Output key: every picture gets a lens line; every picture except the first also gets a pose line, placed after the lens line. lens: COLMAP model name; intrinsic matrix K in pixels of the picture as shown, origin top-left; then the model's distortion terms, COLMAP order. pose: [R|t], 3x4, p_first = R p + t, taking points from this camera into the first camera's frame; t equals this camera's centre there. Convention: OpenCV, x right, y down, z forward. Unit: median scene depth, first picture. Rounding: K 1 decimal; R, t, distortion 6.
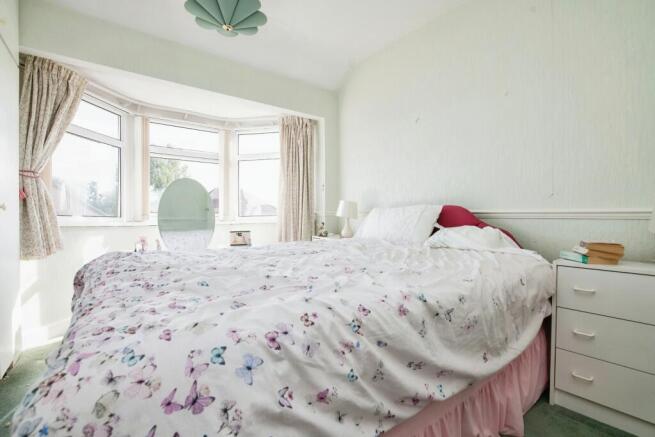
lens RADIAL K [[302.9, 0, 327.5], [0, 302.9, 218.5], [0, 0, 1]] dist [-0.020355, 0.000365]
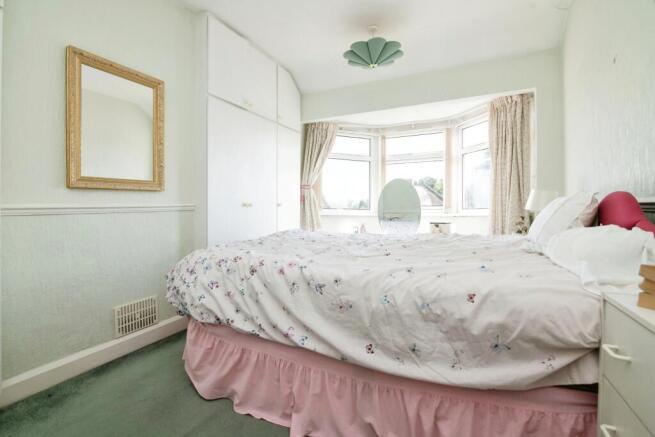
lens RADIAL K [[310.3, 0, 326.3], [0, 310.3, 208.3], [0, 0, 1]] dist [-0.028016, 0.000267]
pose [[0.443949, -0.002457, -0.896049, 0.546122], [-0.004558, 0.999977, -0.005000, -0.002473], [0.896040, 0.006304, 0.443928, 0.155747]]
